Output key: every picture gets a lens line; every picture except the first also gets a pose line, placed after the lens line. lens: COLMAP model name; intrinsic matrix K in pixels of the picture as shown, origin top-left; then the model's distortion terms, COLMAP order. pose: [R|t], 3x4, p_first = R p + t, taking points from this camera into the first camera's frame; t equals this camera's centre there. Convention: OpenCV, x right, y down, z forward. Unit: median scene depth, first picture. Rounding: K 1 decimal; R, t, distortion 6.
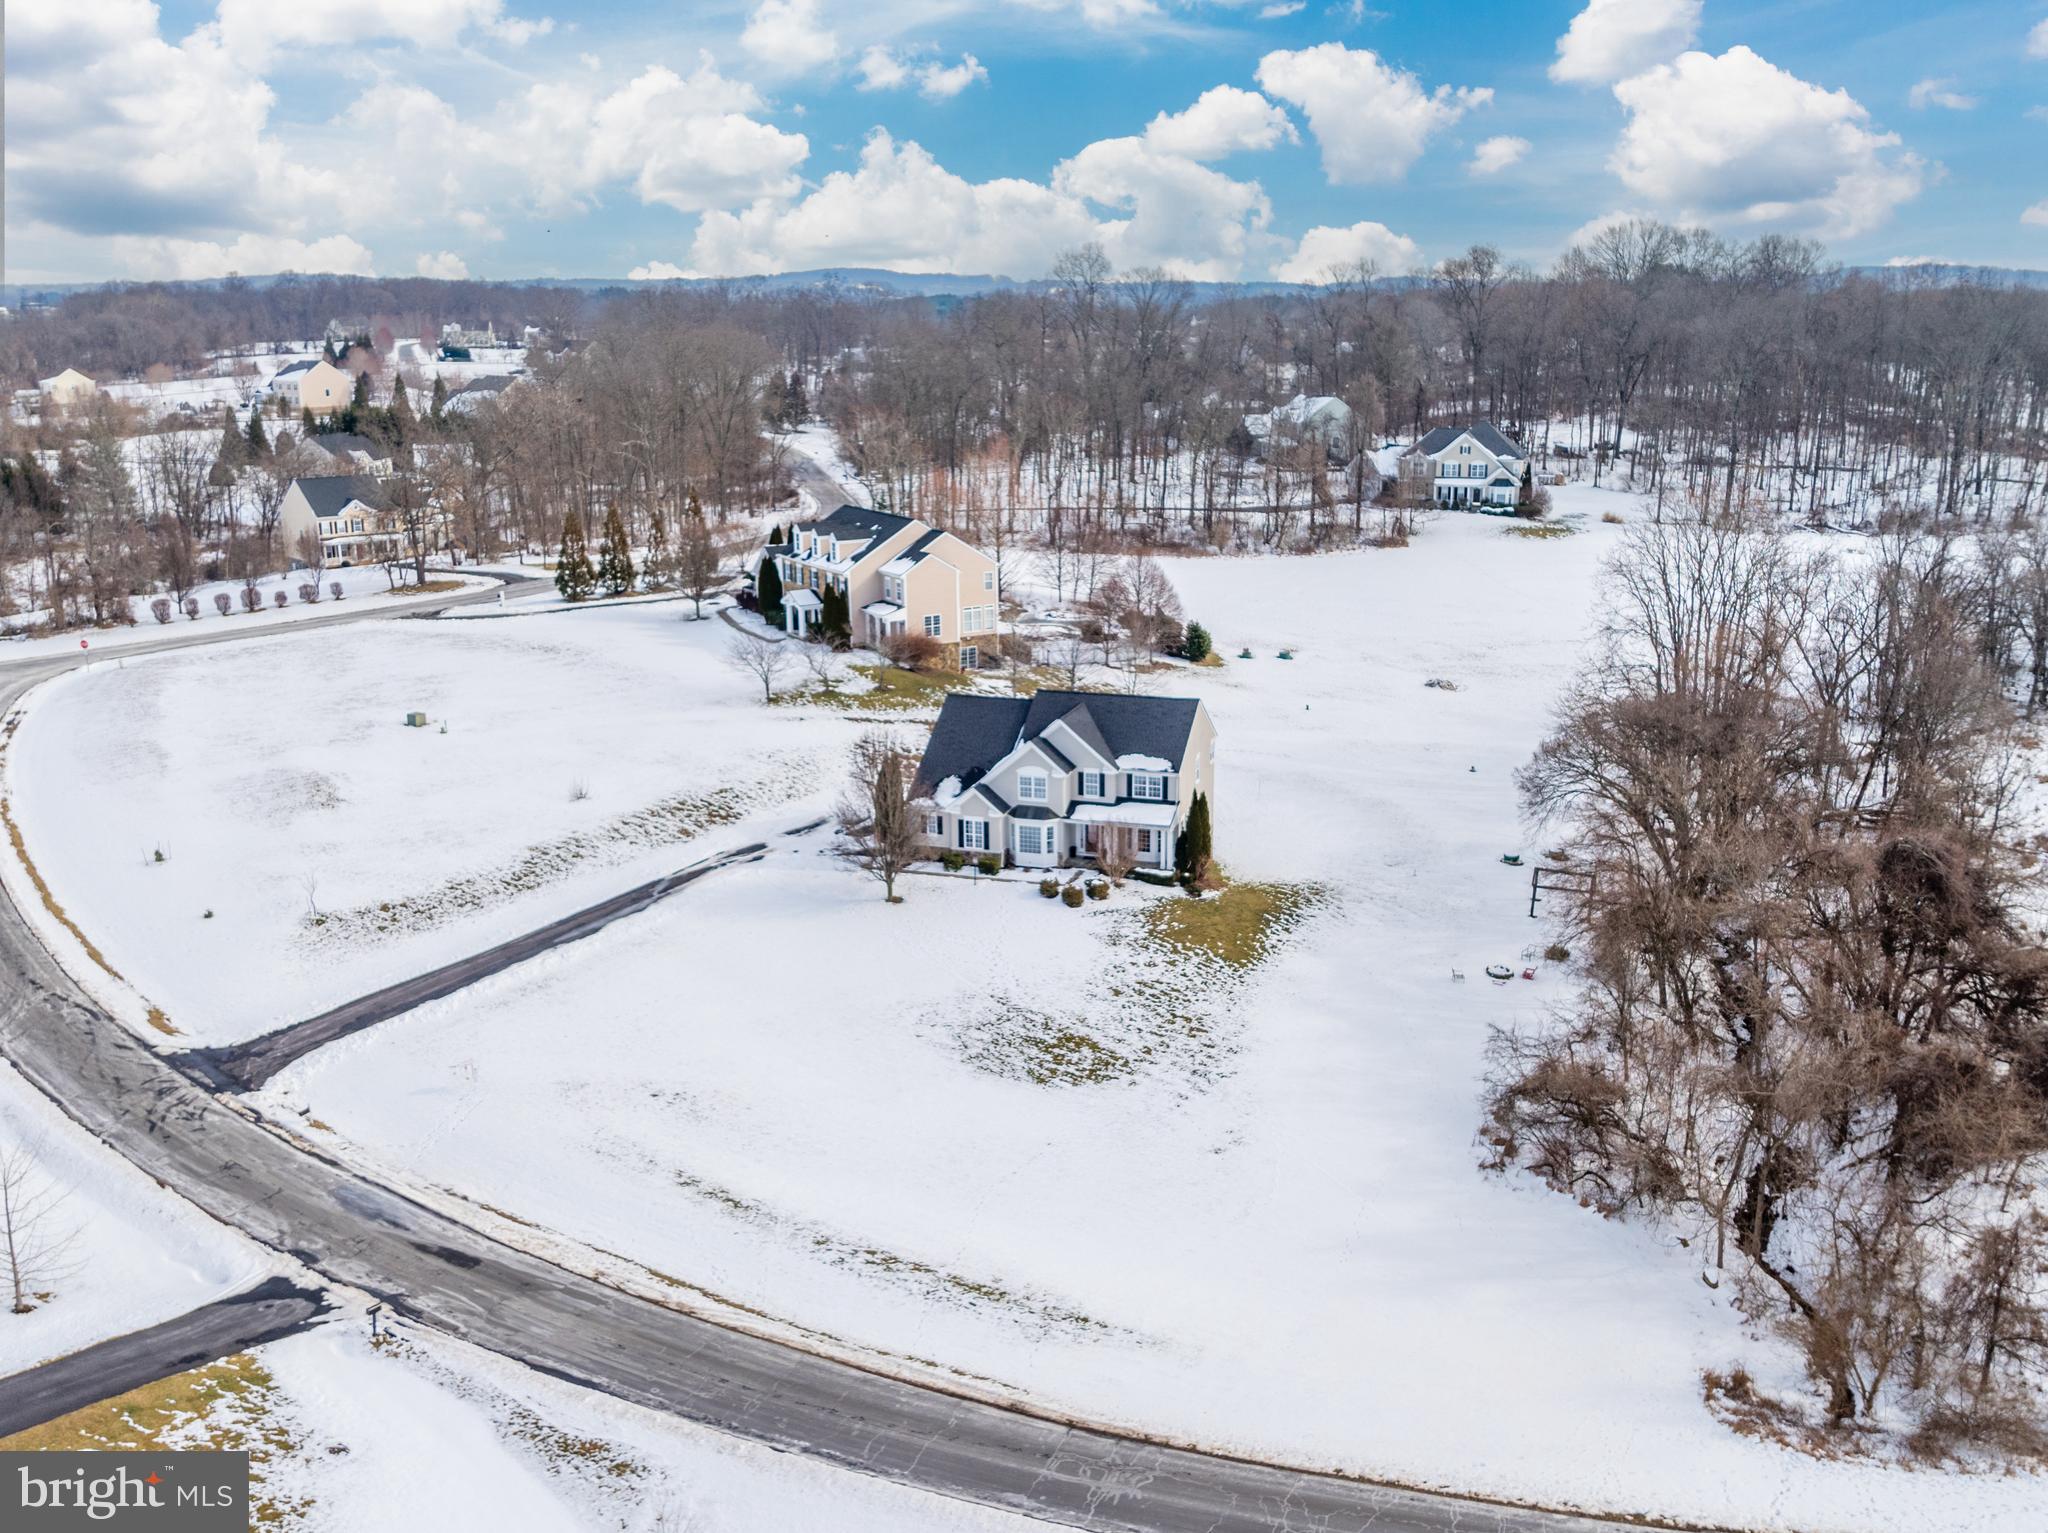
lens RADIAL K [[1828.6, 0, 1097.7], [0, 1828.6, 855.6], [0, 0, 1]] dist [-0.004684, -0.098097]
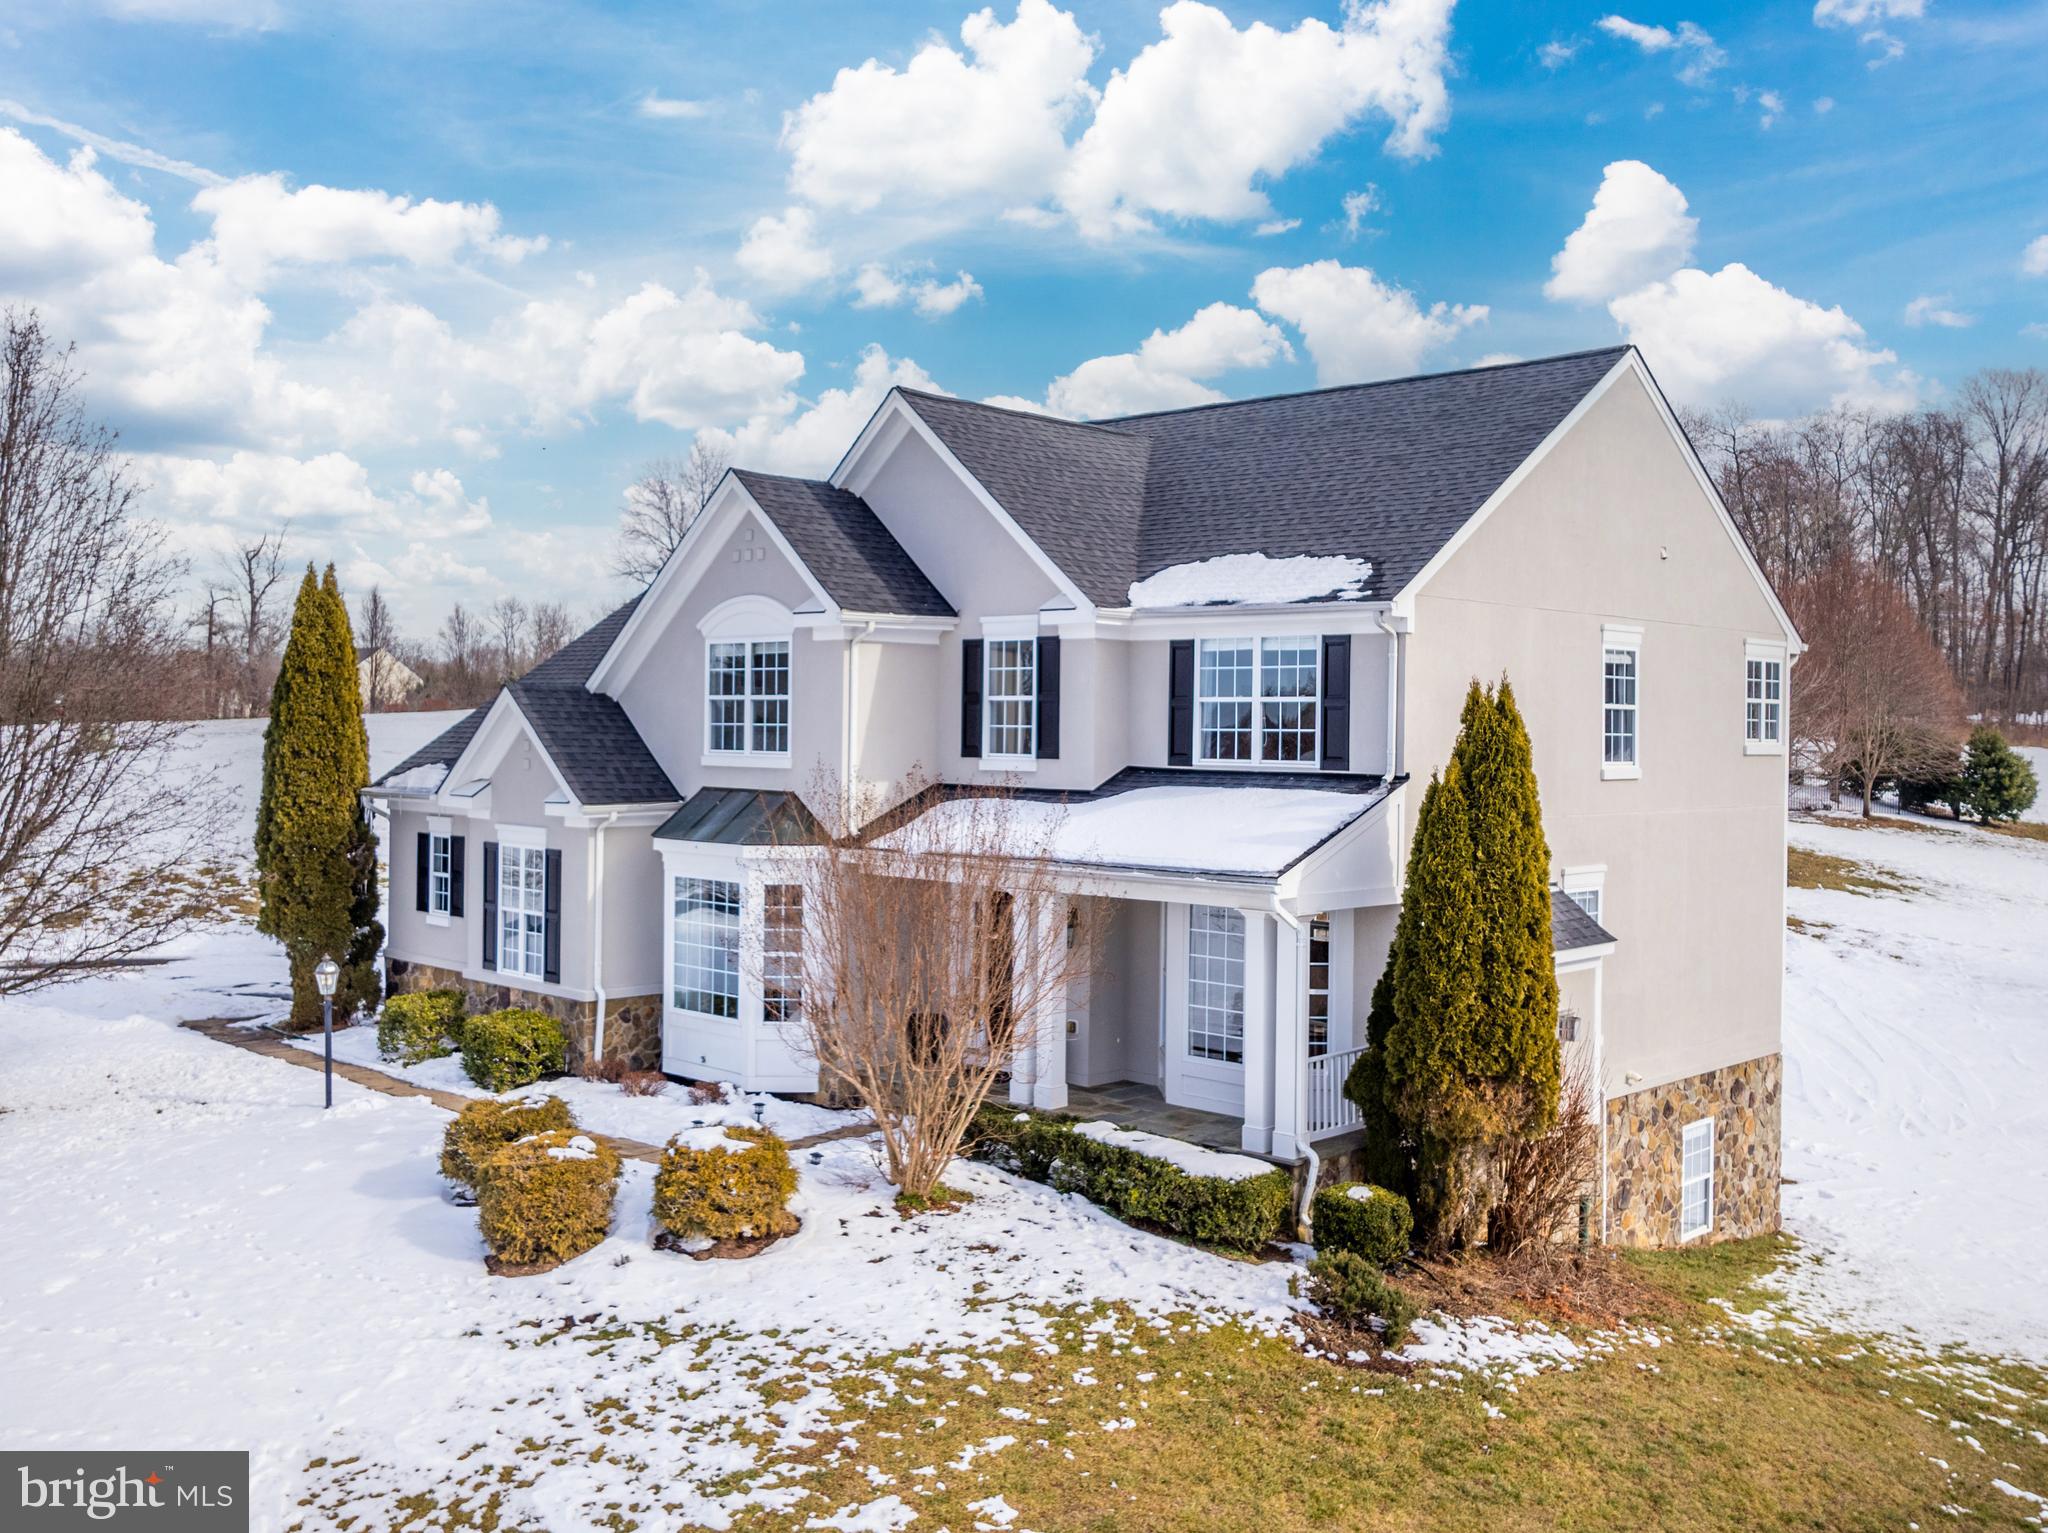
lens RADIAL K [[1898.8, 0, 1118.2], [0, 1898.8, 713.1], [0, 0, 1]] dist [-0.023306, -0.025234]
pose [[0.894059, 0.004006, -0.447932, 0.102278], [-0.140744, 0.951833, -0.272407, 0.018520], [0.425265, 0.306592, 0.851558, 0.832670]]
